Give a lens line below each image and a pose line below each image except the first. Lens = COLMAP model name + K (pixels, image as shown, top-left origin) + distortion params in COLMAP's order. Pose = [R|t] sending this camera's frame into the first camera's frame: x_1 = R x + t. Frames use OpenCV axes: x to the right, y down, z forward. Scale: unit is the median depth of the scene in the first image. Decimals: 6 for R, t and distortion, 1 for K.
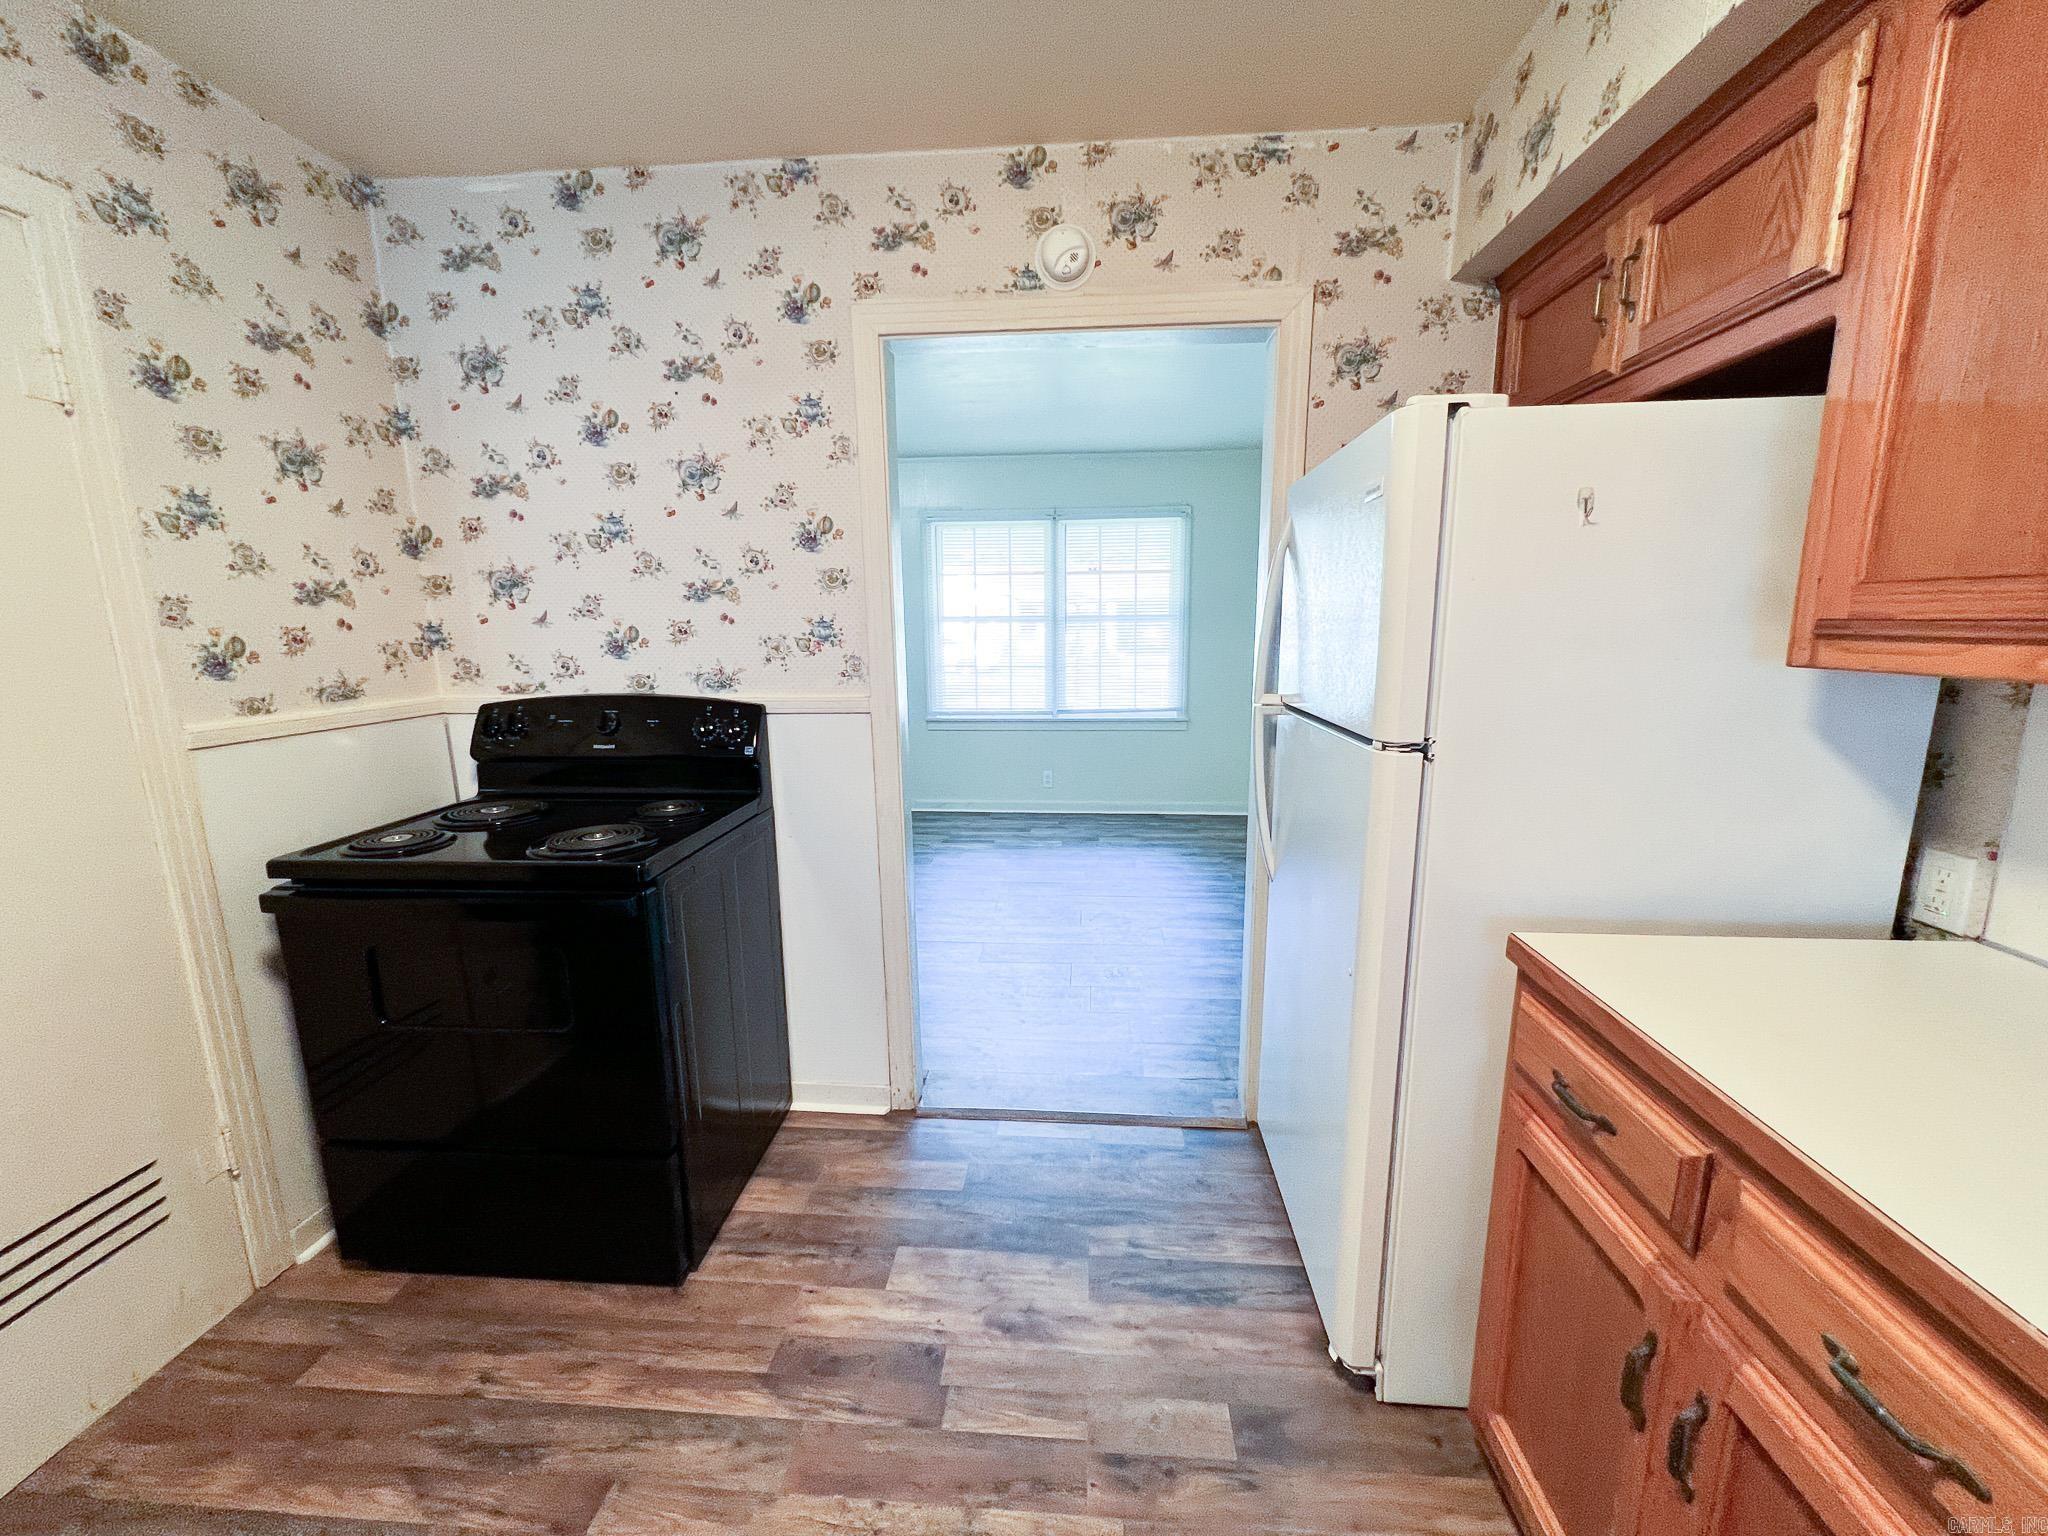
lens RADIAL K [[817.1, 0, 1027.0], [0, 817.1, 770.9], [0, 0, 1]] dist [-0.001585, 0.000089]
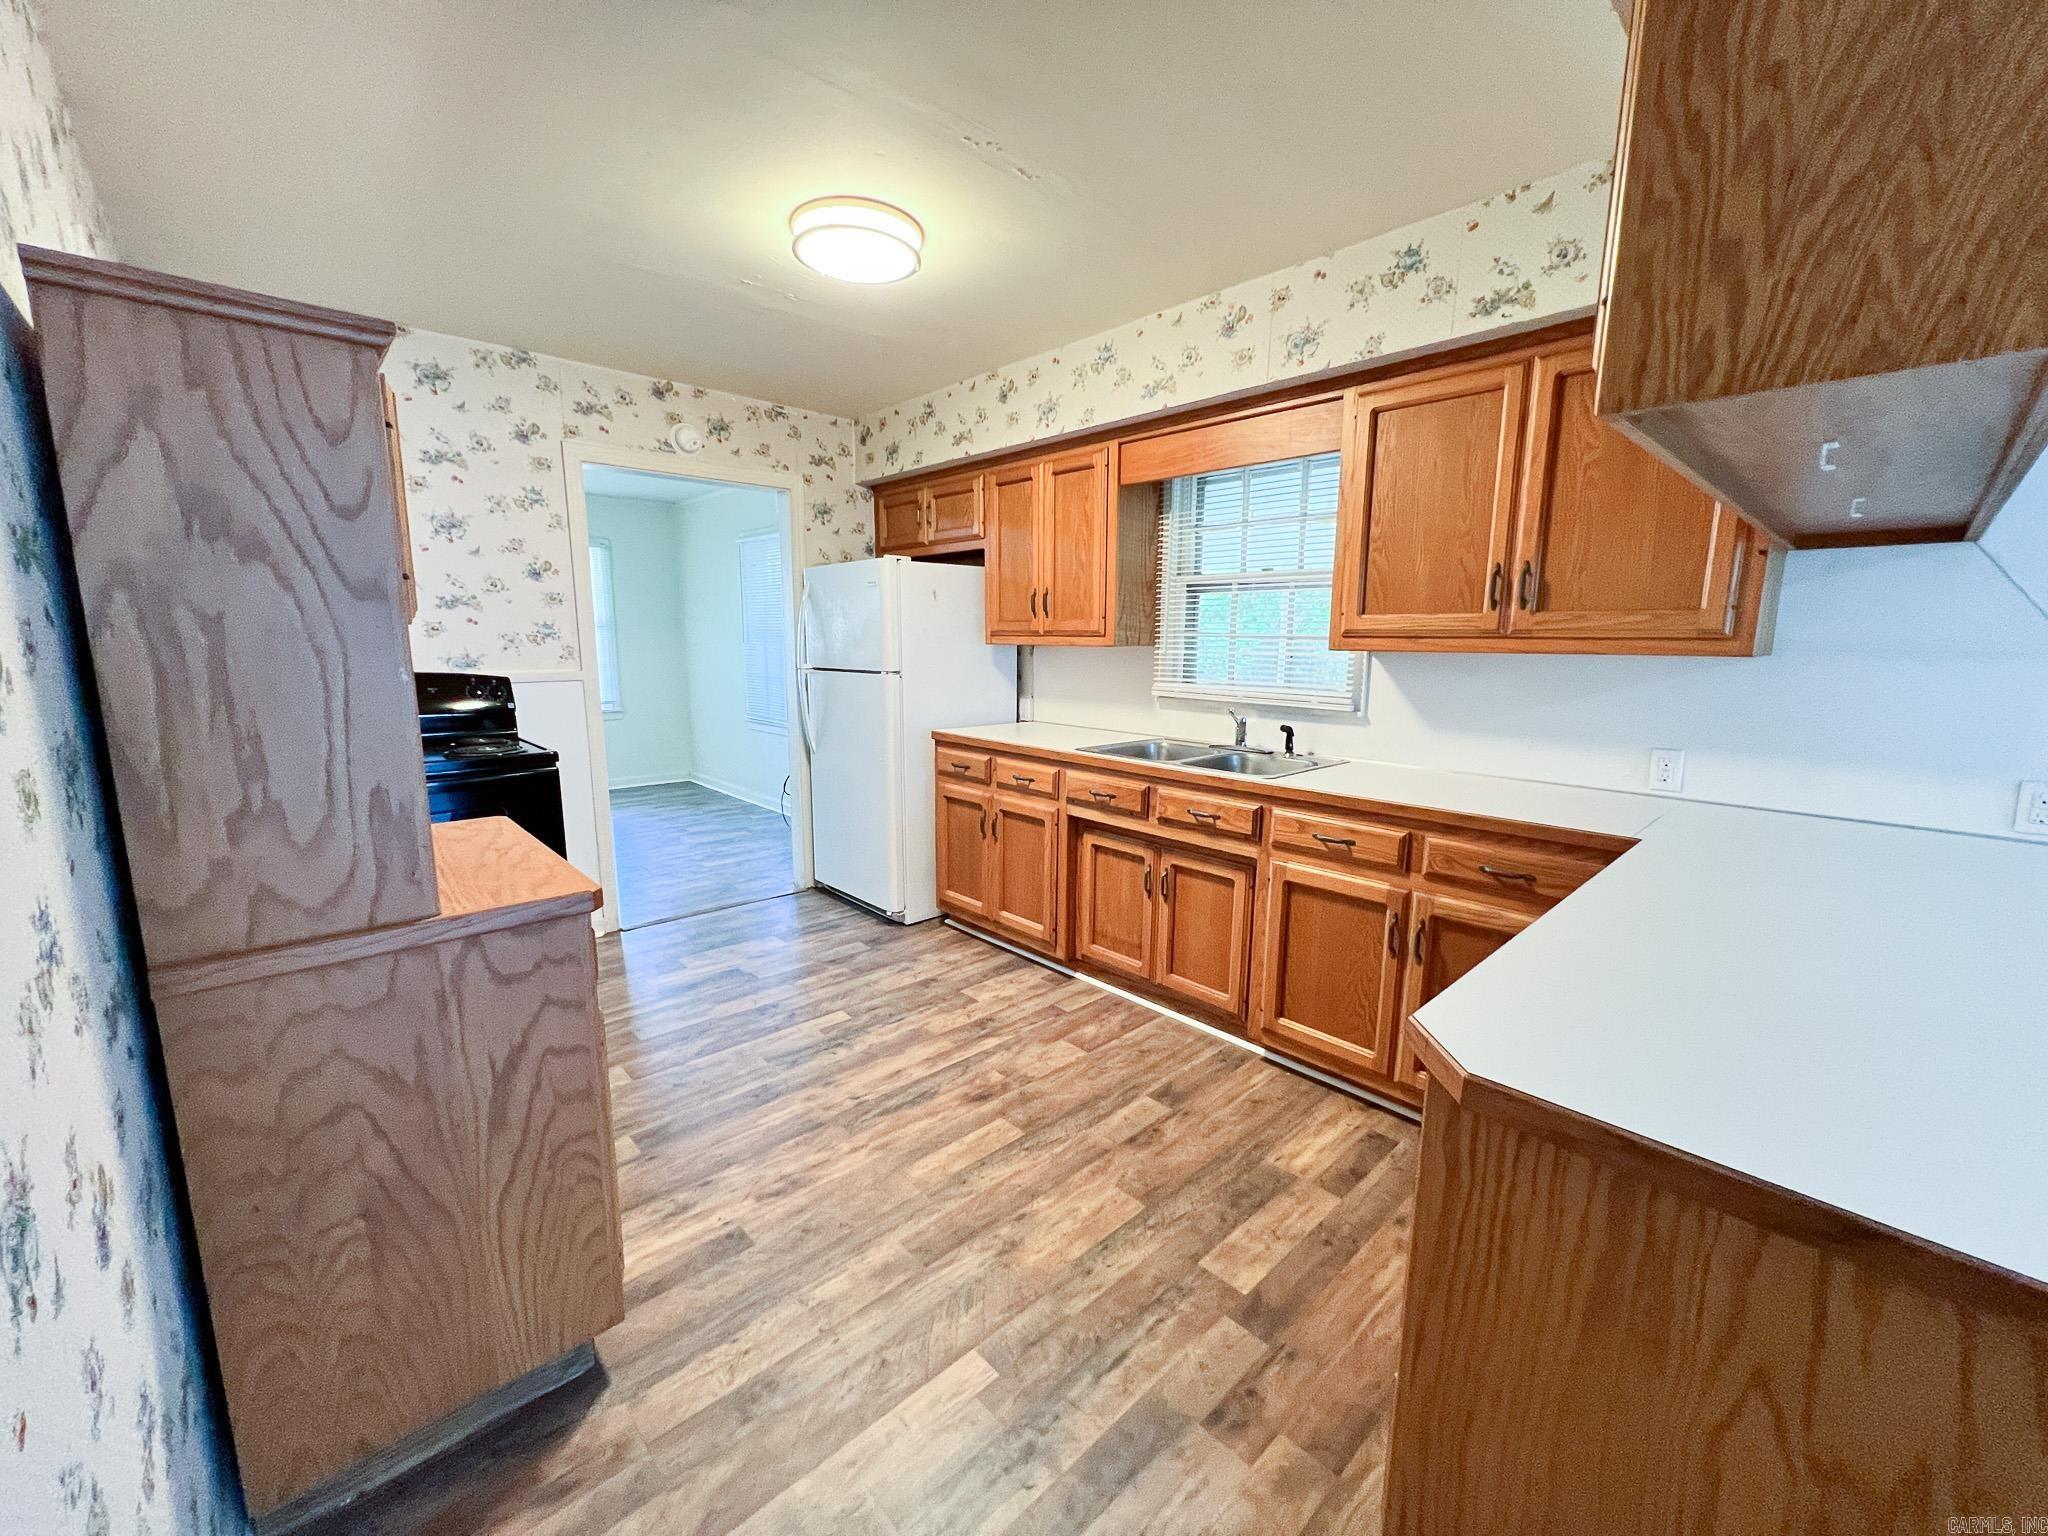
lens RADIAL K [[817.1, 0, 1030.6], [0, 817.1, 775.1], [0, 0, 1]] dist [-0.001585, 0.000089]
pose [[0.672048, -0.109847, 0.732315, -1.133163], [0.121088, 0.991927, 0.037666, 0.231630], [-0.730541, 0.063361, 0.679923, -1.075994]]
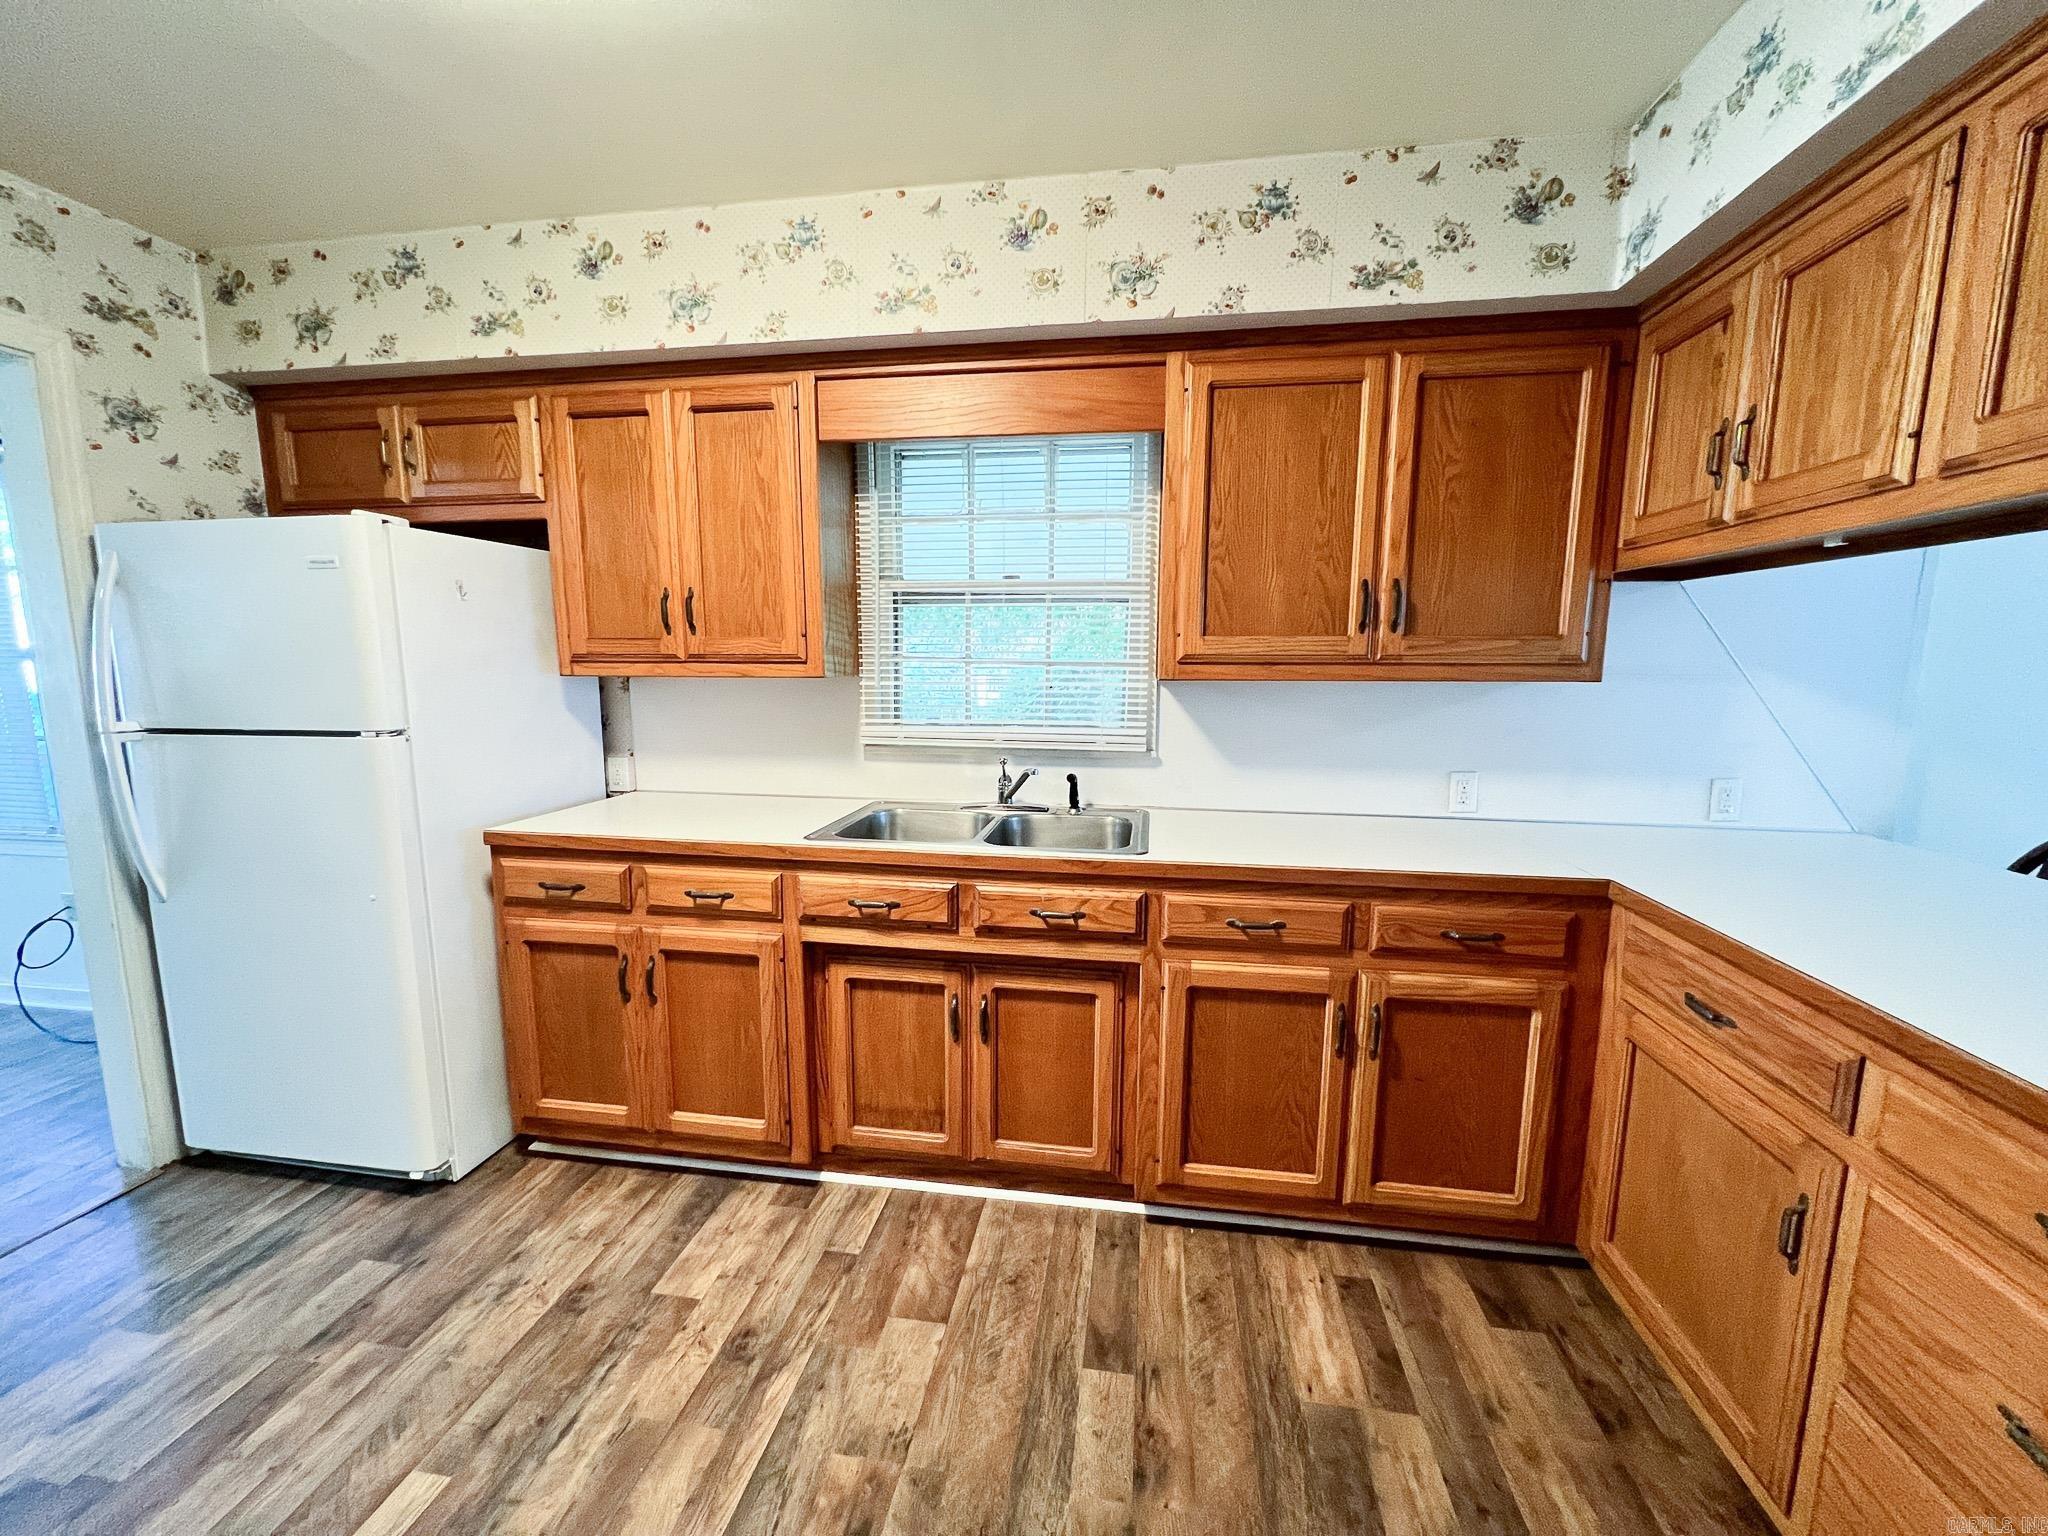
lens RADIAL K [[817.1, 0, 1026.1], [0, 817.1, 774.7], [0, 0, 1]] dist [-0.001585, 0.000089]
pose [[0.074236, -0.129240, 0.988831, -0.811535], [0.176957, 0.977538, 0.114479, 0.068402], [-0.981415, 0.166483, 0.095438, -0.256435]]
